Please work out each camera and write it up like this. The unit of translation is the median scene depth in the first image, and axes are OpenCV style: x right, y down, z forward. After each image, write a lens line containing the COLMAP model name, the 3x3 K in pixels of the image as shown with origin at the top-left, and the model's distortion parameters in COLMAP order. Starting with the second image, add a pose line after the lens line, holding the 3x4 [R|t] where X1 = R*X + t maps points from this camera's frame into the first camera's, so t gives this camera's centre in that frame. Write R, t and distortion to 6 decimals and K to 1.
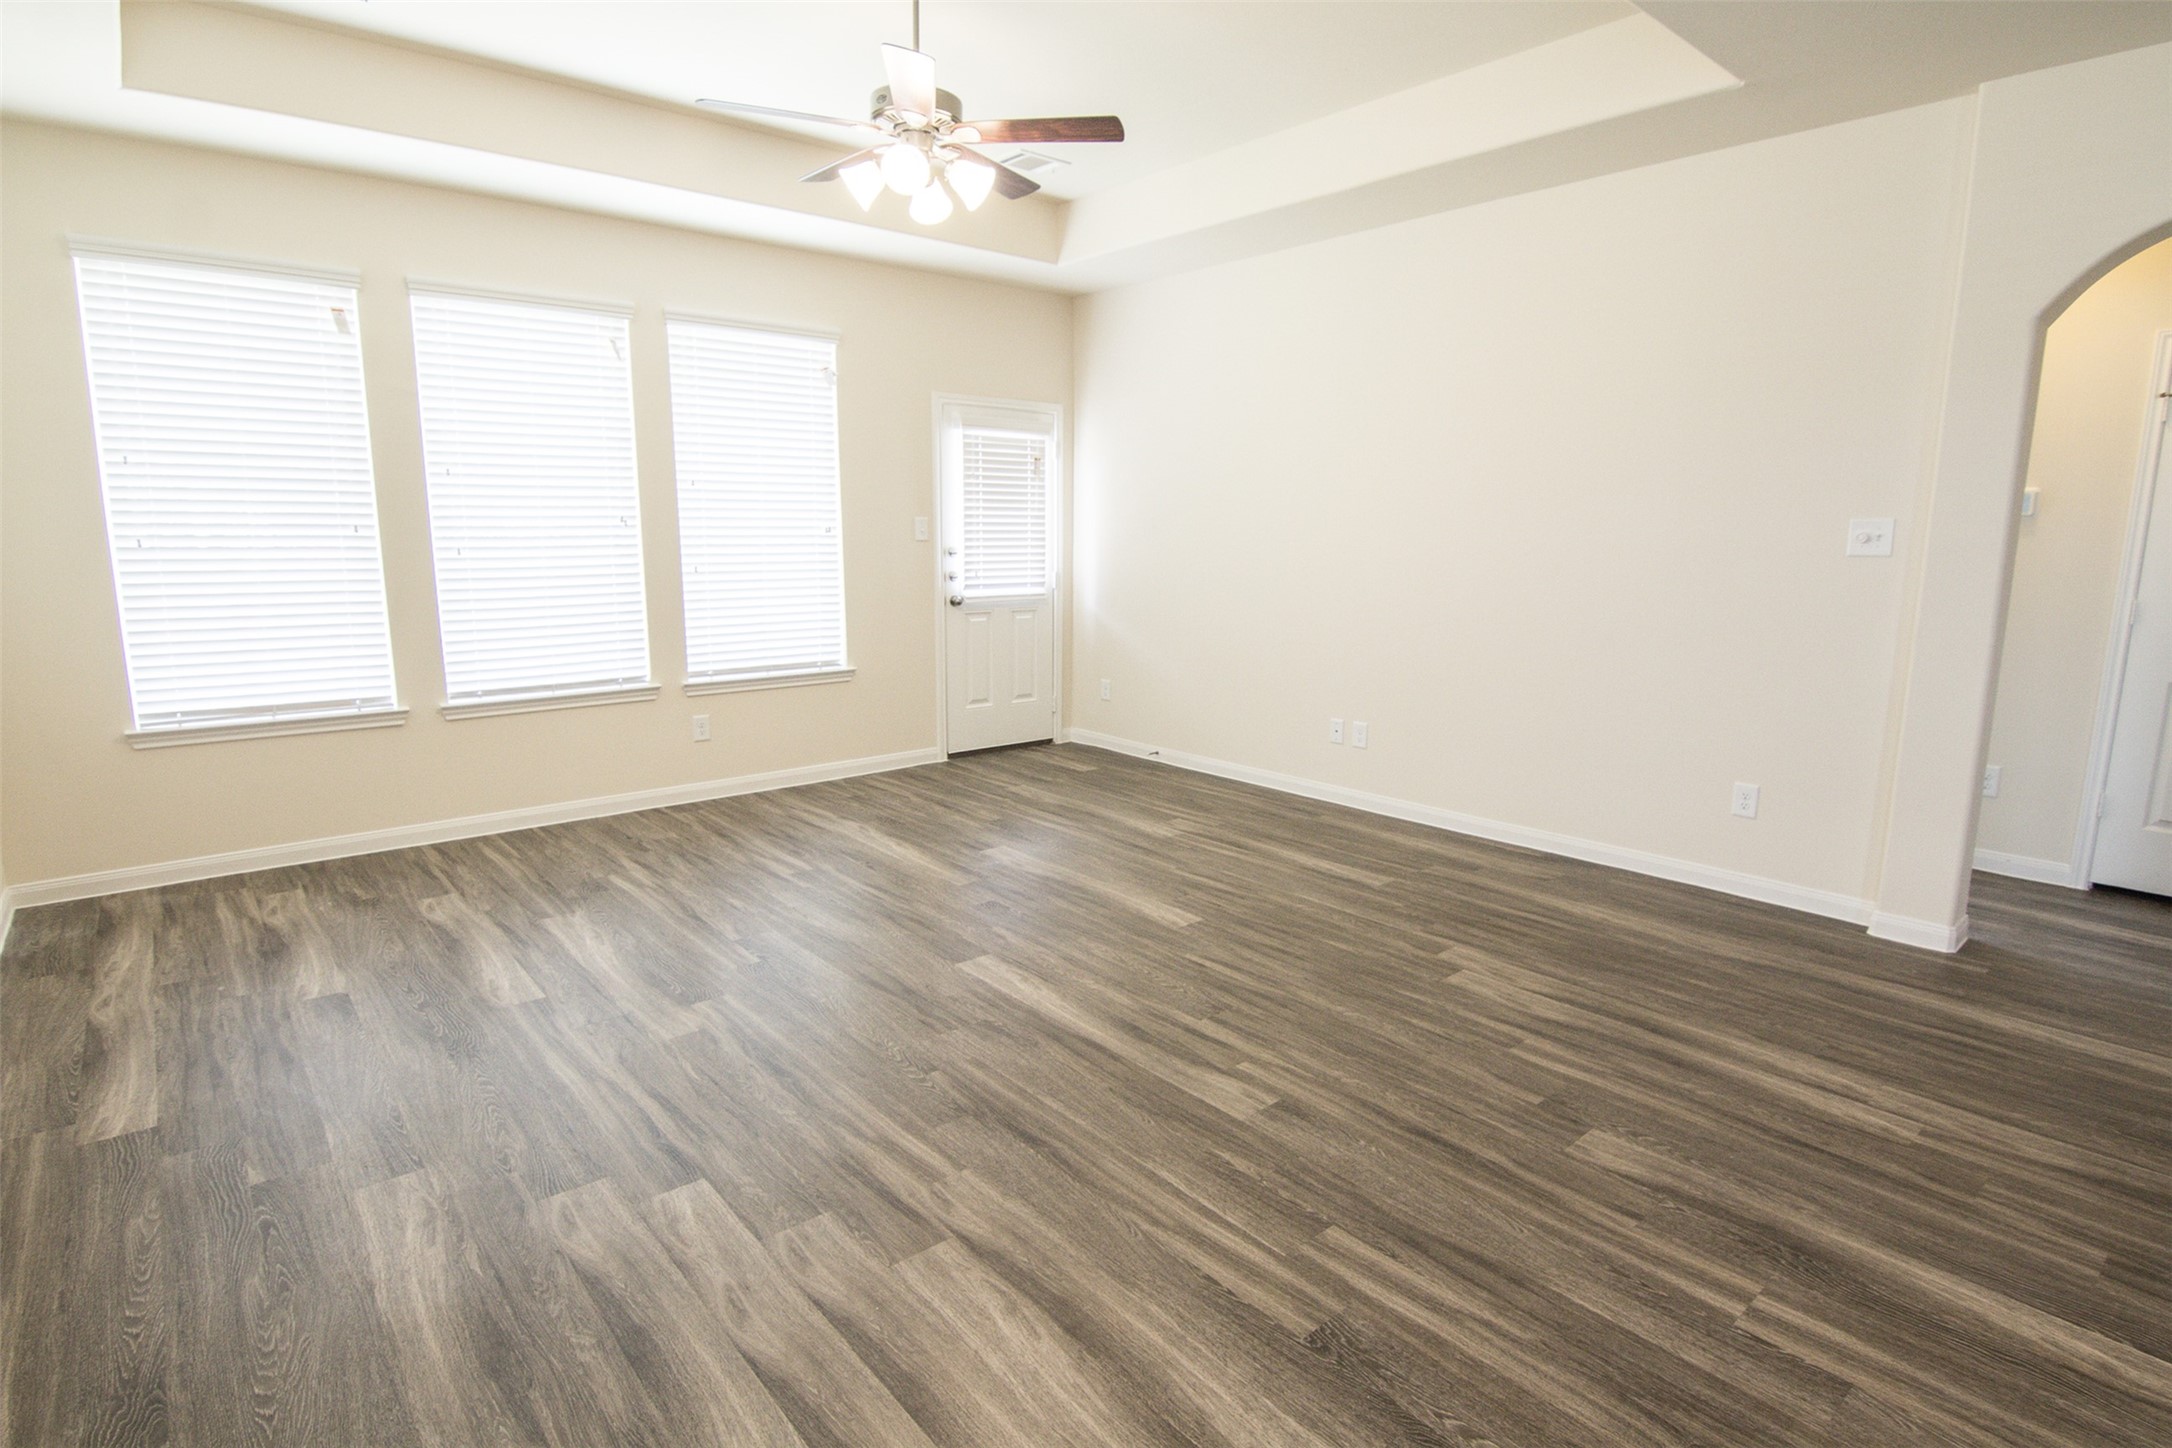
lens RADIAL K [[1103.4, 0, 1076.7], [0, 1103.4, 724.1], [0, 0, 1]] dist [-0.009511, -0.007787]
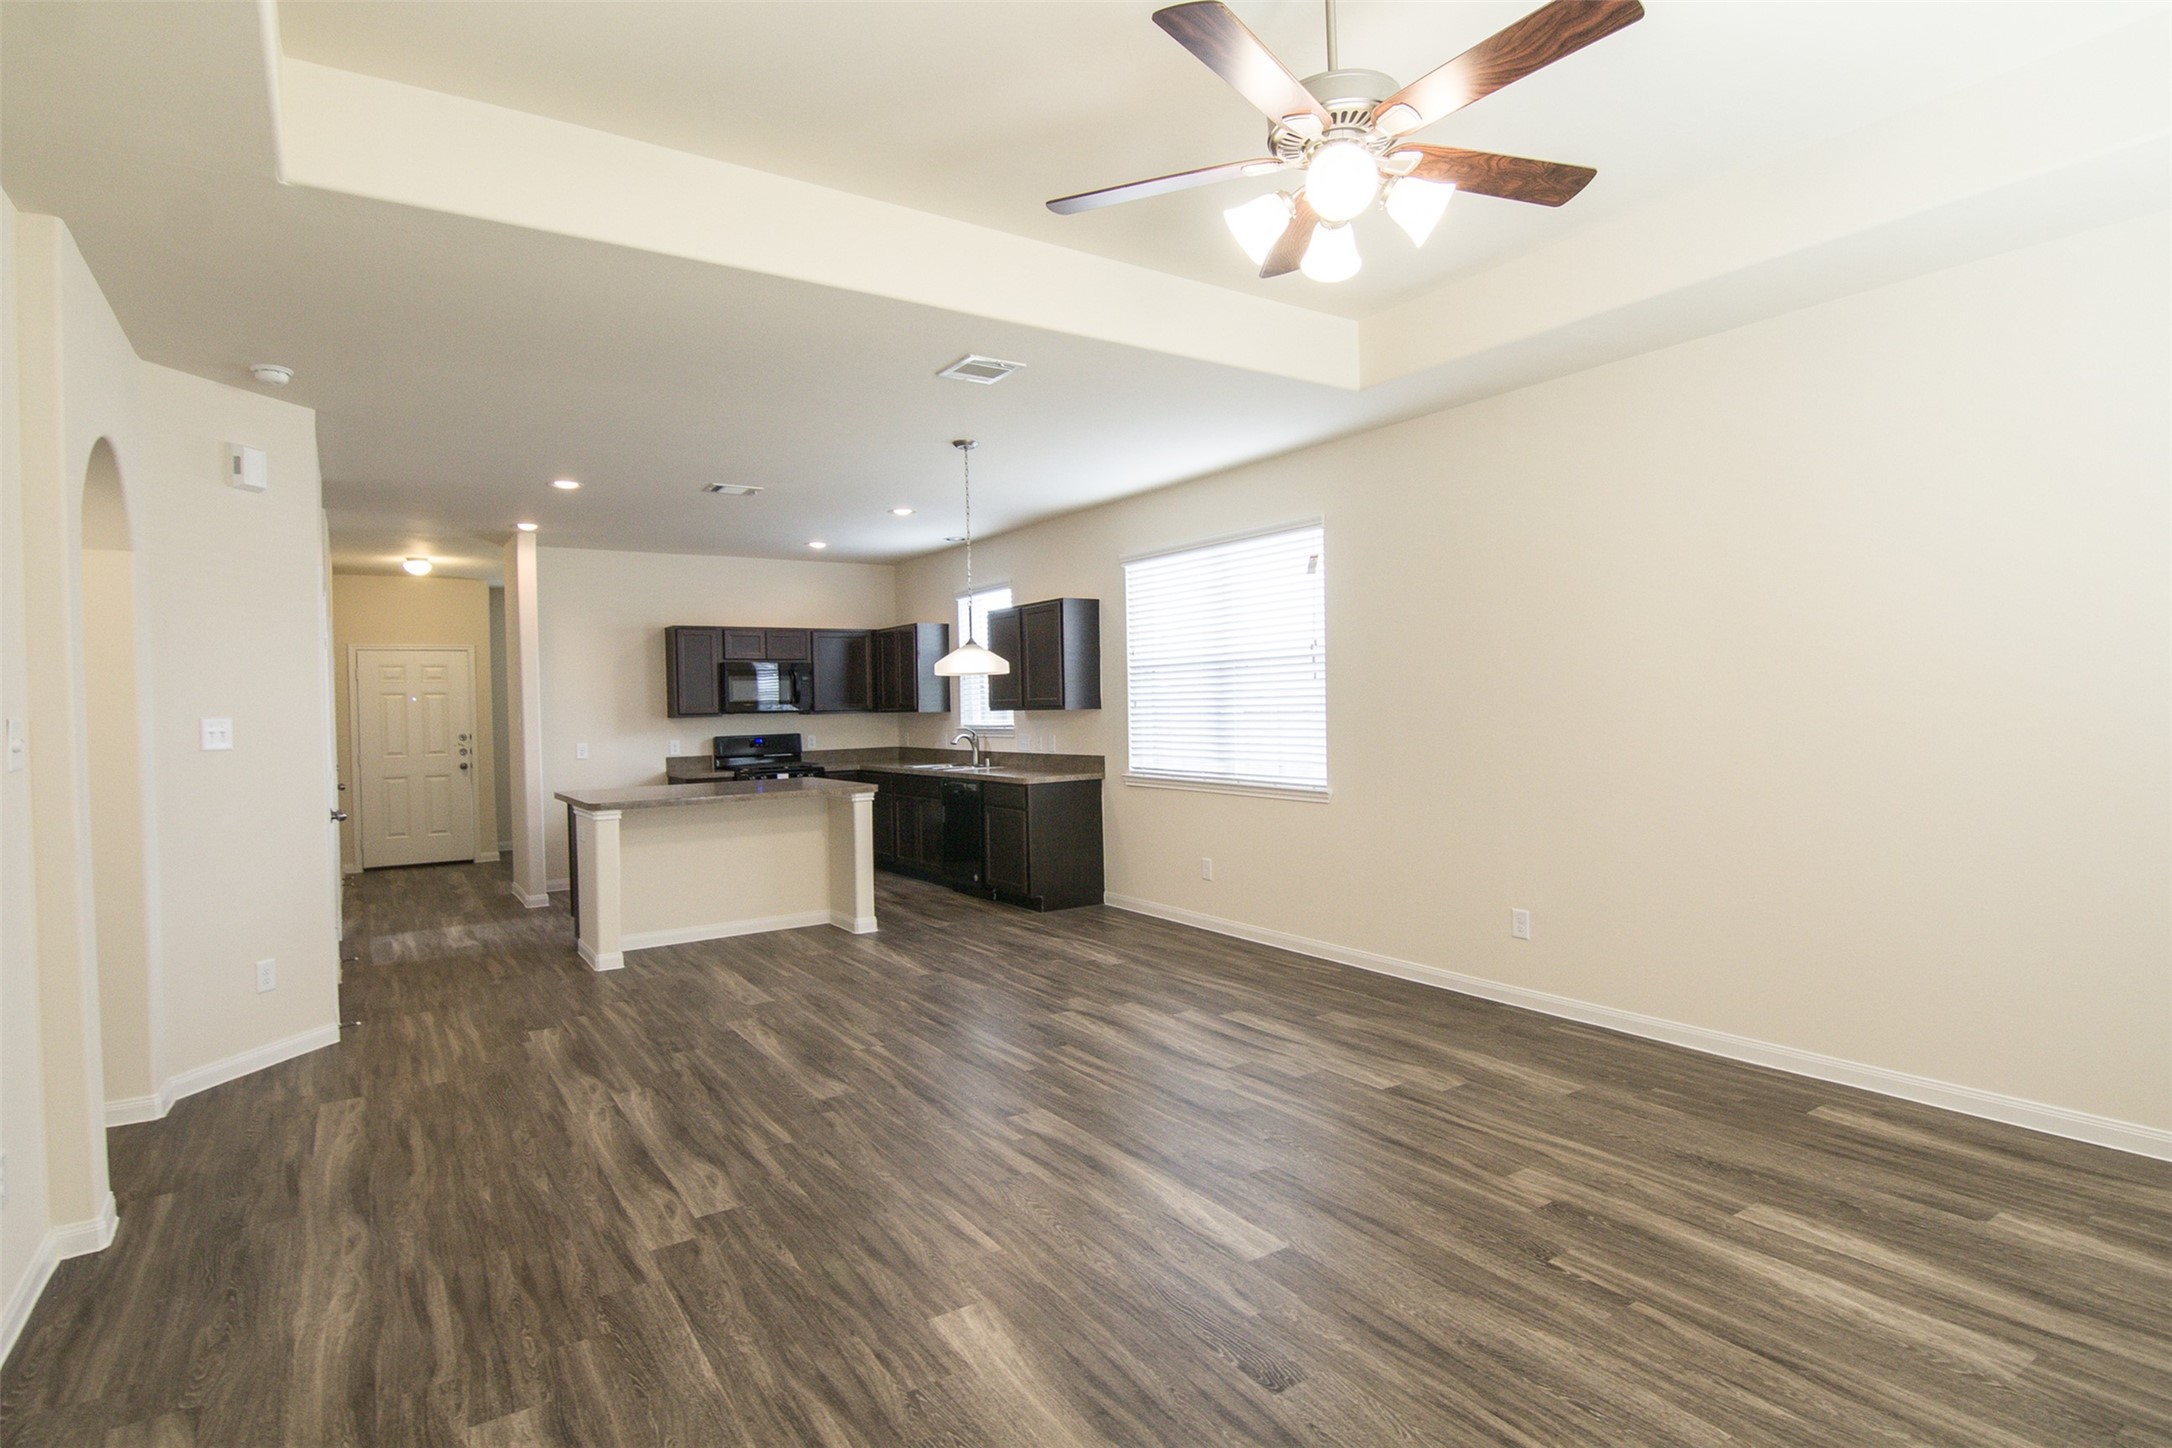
lens RADIAL K [[1103.4, 0, 1084.1], [0, 1103.4, 724.6], [0, 0, 1]] dist [-0.009511, -0.007787]
pose [[-0.993667, 0.015105, 0.111348, -0.067767], [0.036676, 0.980252, 0.194324, -0.376560], [-0.106214, 0.197177, -0.974597, 2.052571]]
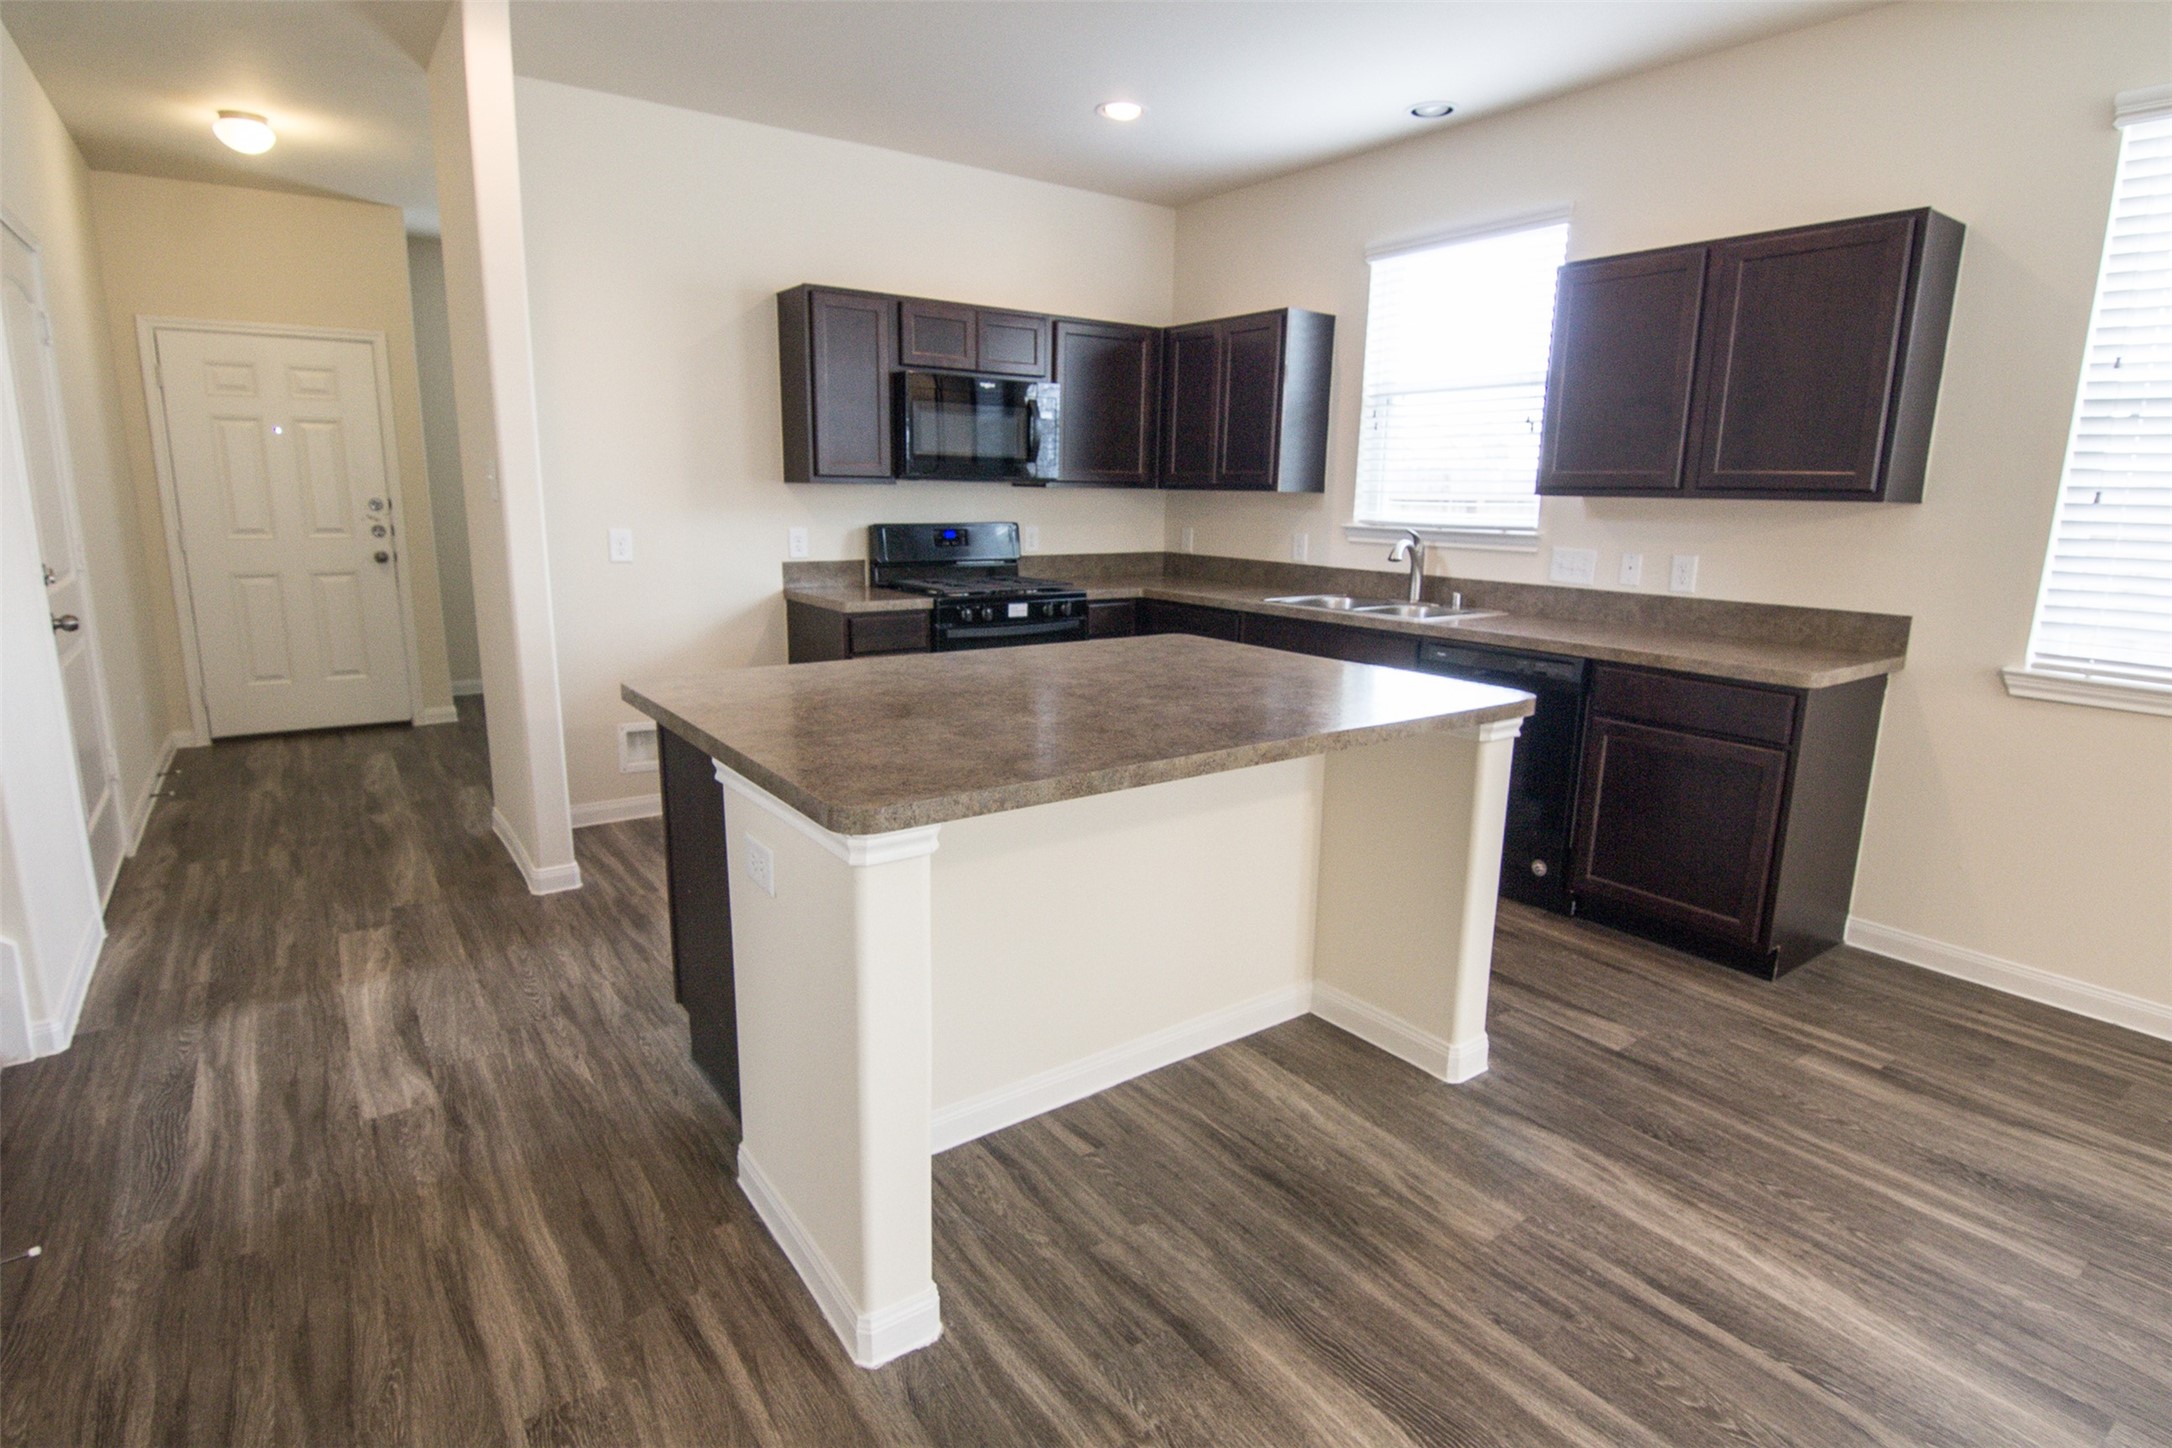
lens RADIAL K [[1103.4, 0, 1076.1], [0, 1103.4, 724.5], [0, 0, 1]] dist [-0.009511, -0.007787]
pose [[-0.996433, -0.038757, 0.074966, 0.912111], [-0.007509, 0.925501, 0.378670, -0.108757], [-0.084057, 0.376757, -0.922491, 0.664188]]
